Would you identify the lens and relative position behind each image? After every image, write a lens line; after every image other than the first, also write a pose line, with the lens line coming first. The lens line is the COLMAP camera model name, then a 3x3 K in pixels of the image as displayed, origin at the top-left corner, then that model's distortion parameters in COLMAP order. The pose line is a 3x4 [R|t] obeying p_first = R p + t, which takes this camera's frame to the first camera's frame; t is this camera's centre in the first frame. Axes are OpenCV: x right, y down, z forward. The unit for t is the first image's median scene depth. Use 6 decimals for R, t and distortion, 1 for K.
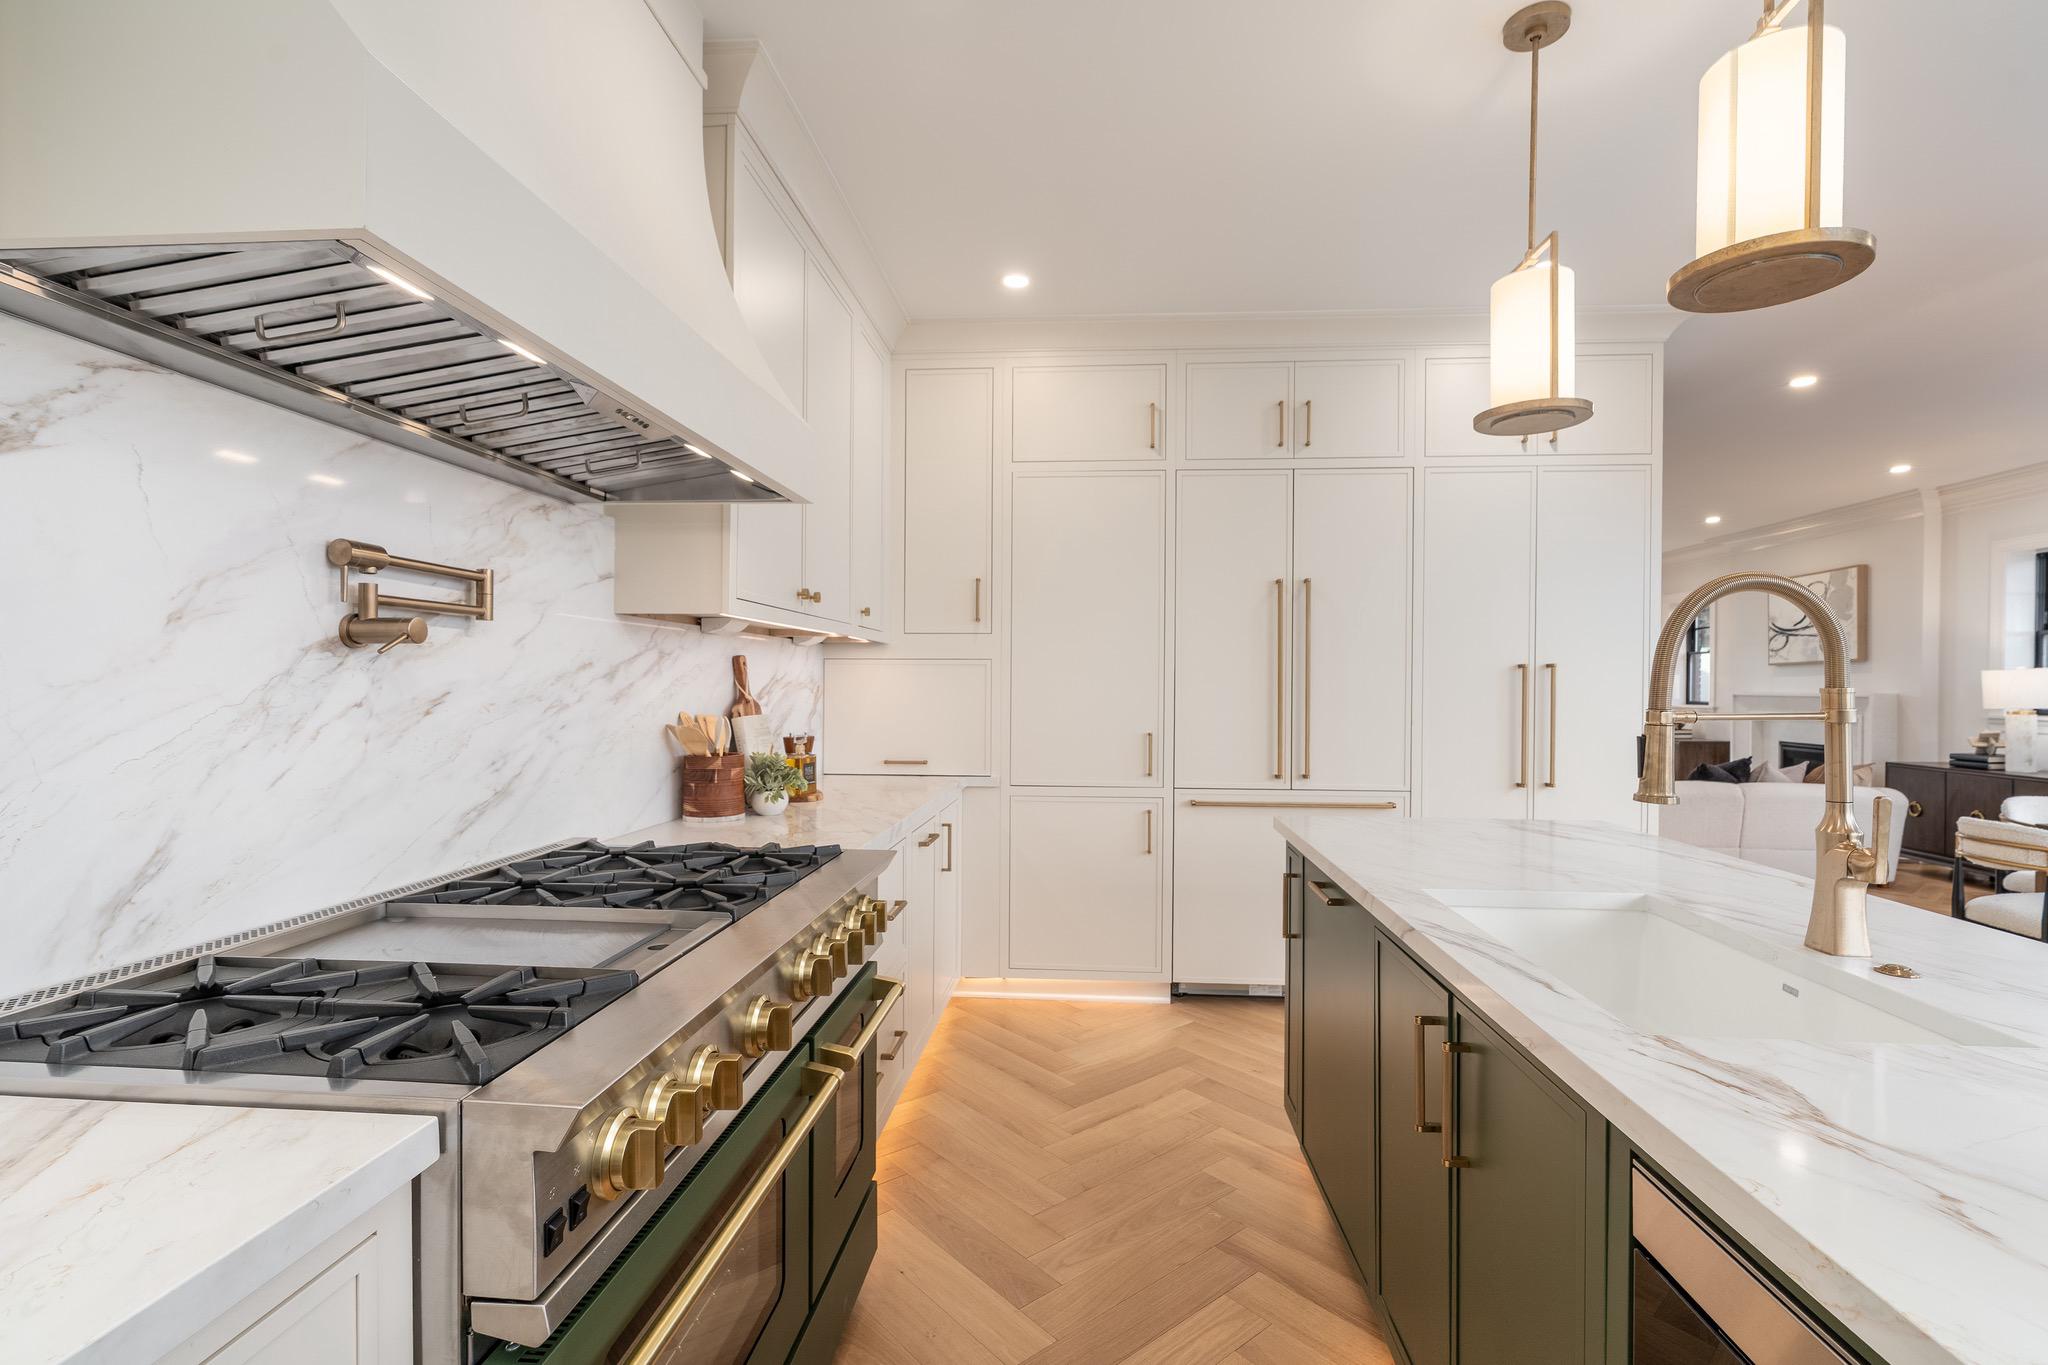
lens RADIAL K [[939.4, 0, 1037.3], [0, 939.4, 691.2], [0, 0, 1]] dist [0.001128, -0.000006]
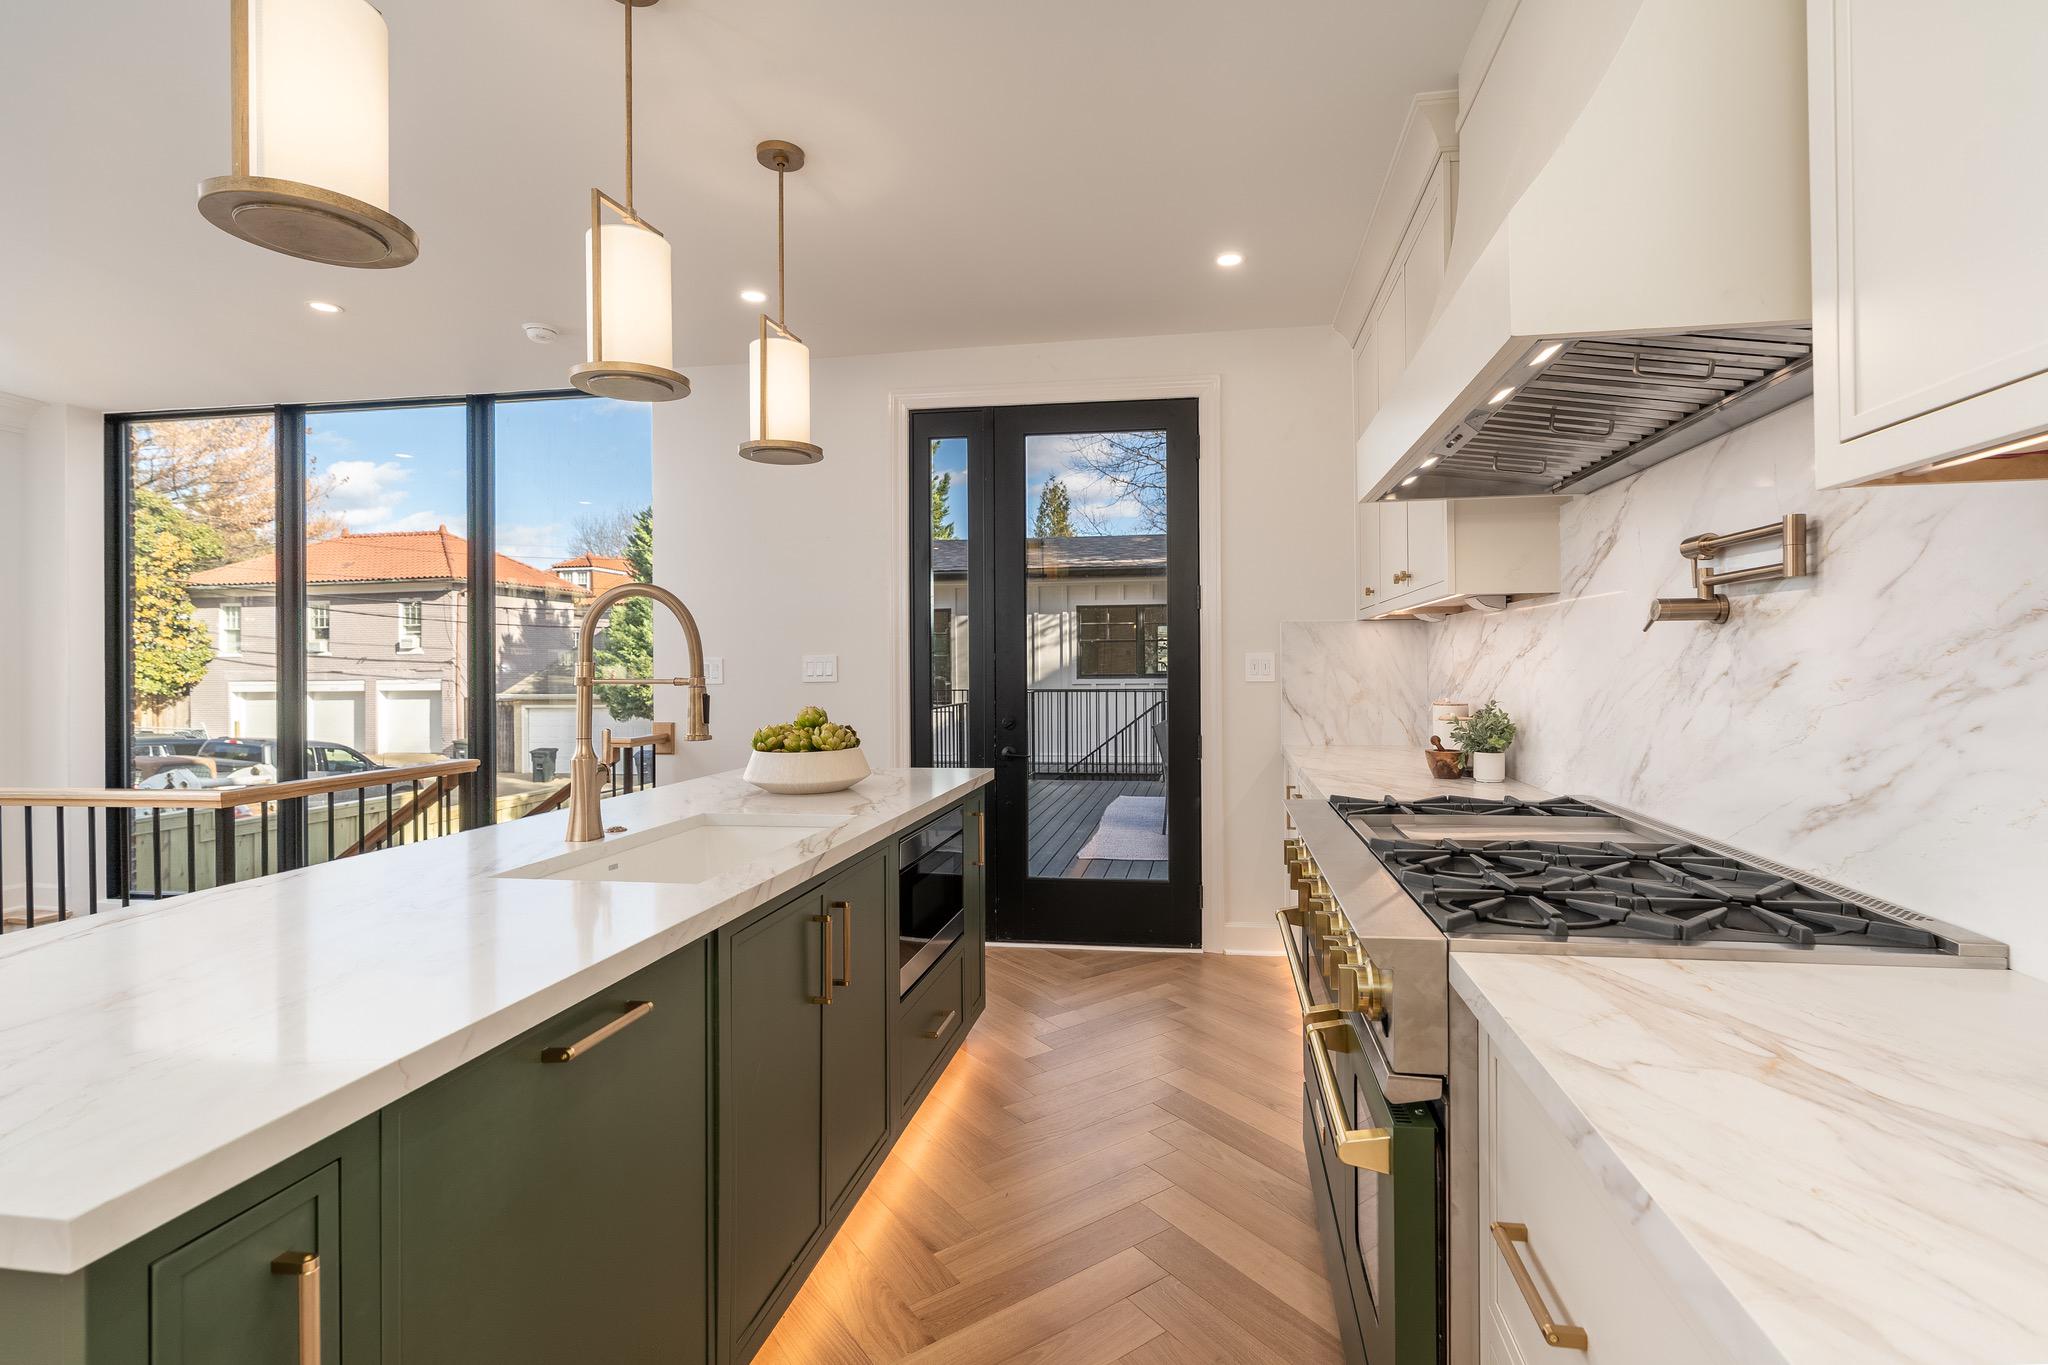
lens RADIAL K [[939.4, 0, 1040.9], [0, 939.4, 662.2], [0, 0, 1]] dist [0.001128, -0.000006]
pose [[-0.996099, 0.004407, 0.088130, -0.000542], [0.005015, 0.999965, 0.006687, -0.007212], [-0.088097, 0.007103, -0.996087, 1.487038]]
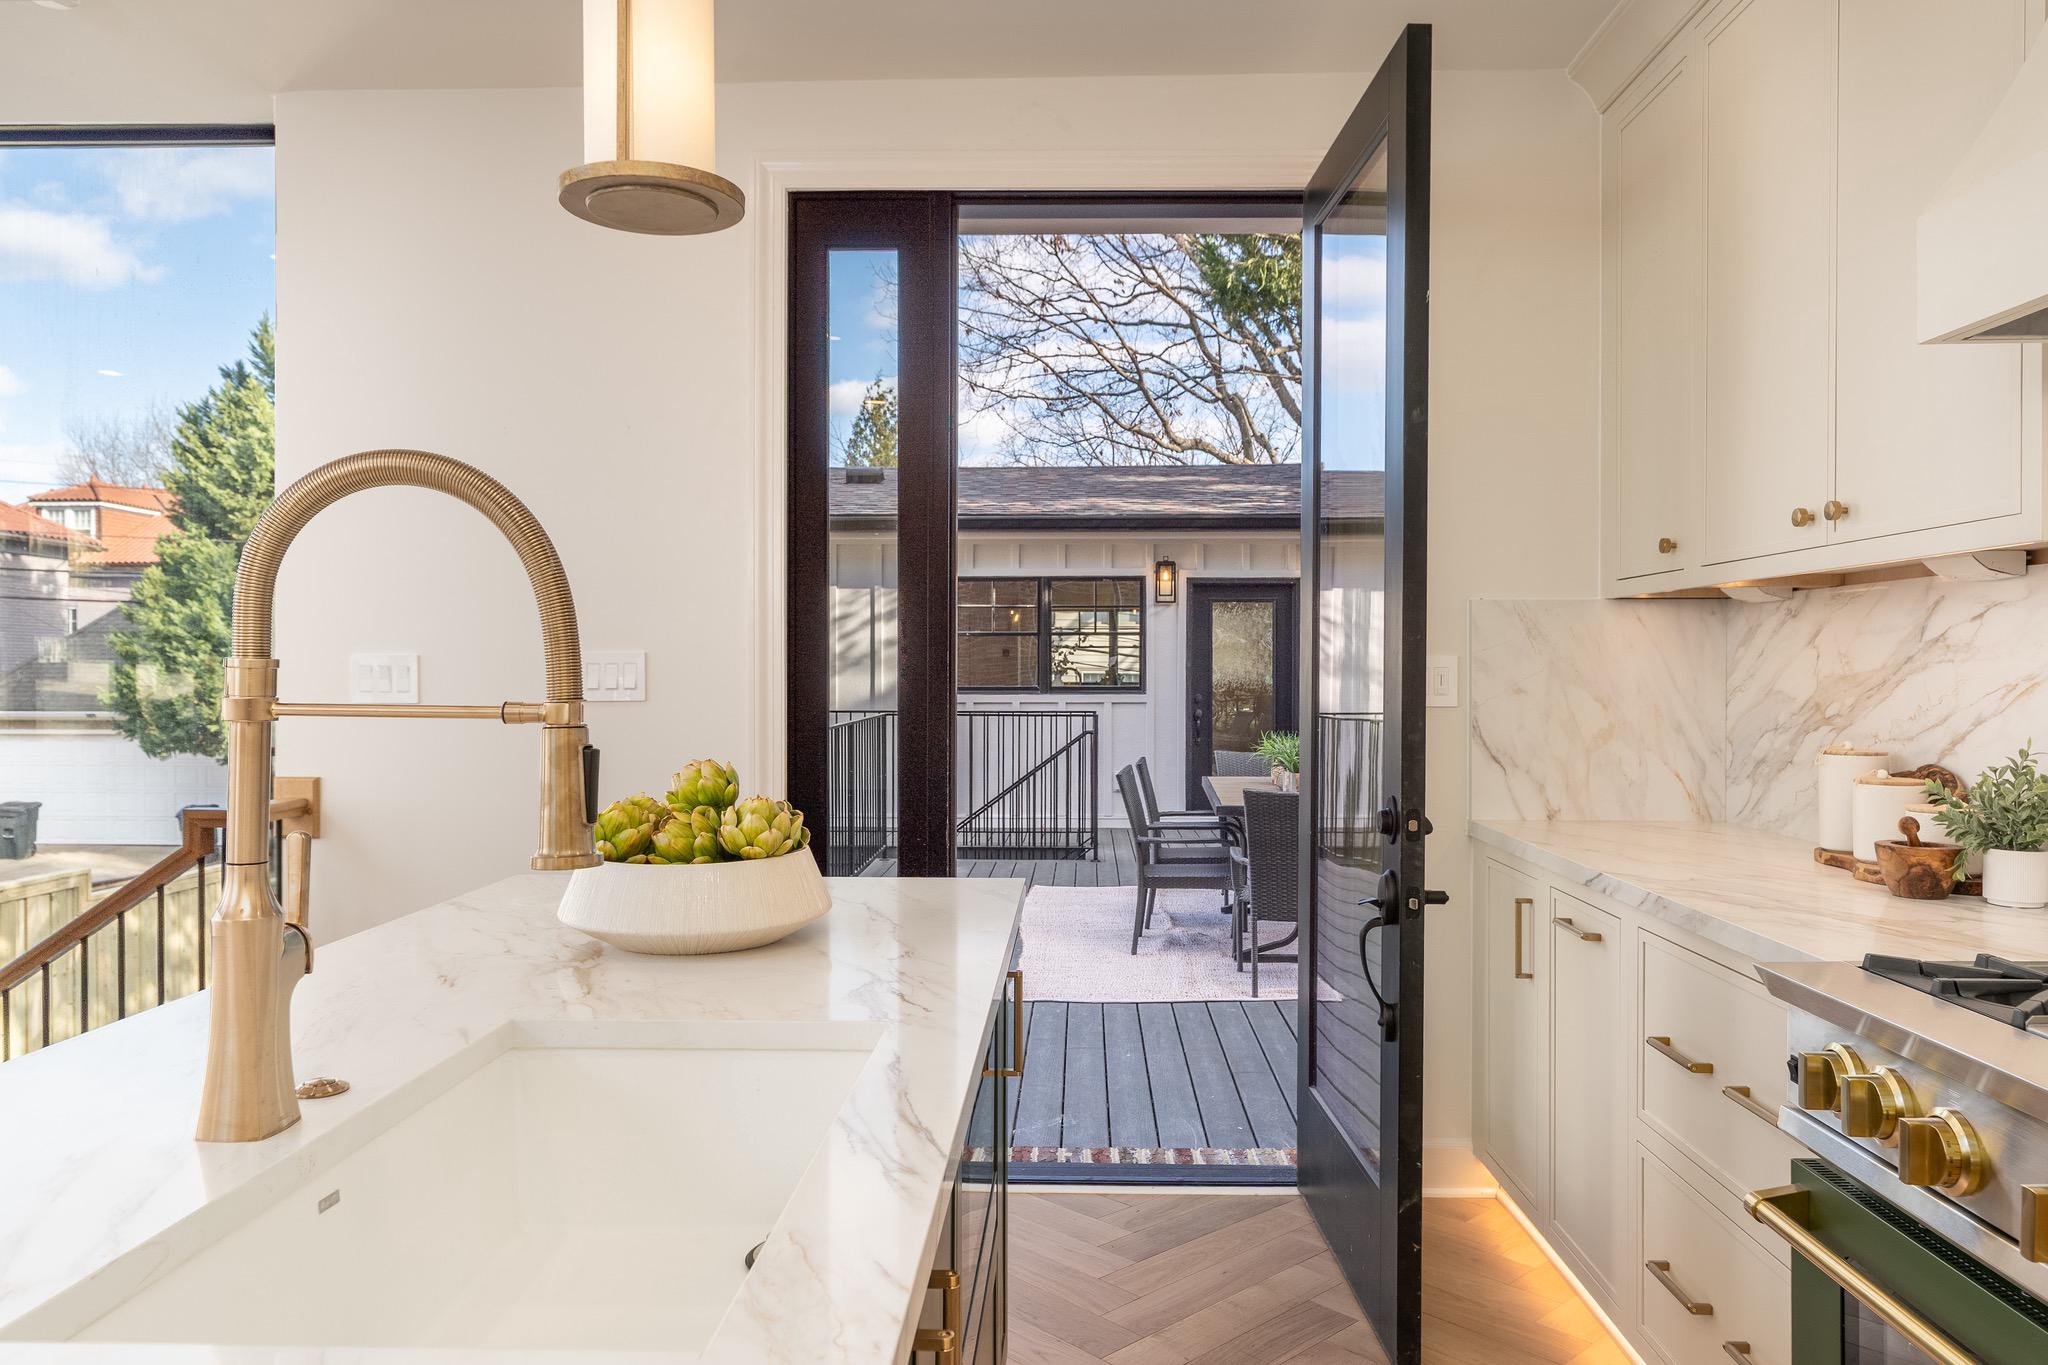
lens RADIAL K [[1448.5, 0, 1016.7], [0, 1448.5, 683.2], [0, 0, 1]] dist [-0.012681, 0.002980]
pose [[-0.999414, -0.005411, -0.033786, 0.181826], [-0.006020, 0.999821, 0.017937, -0.005929], [0.033683, 0.018130, -0.999268, 1.251984]]
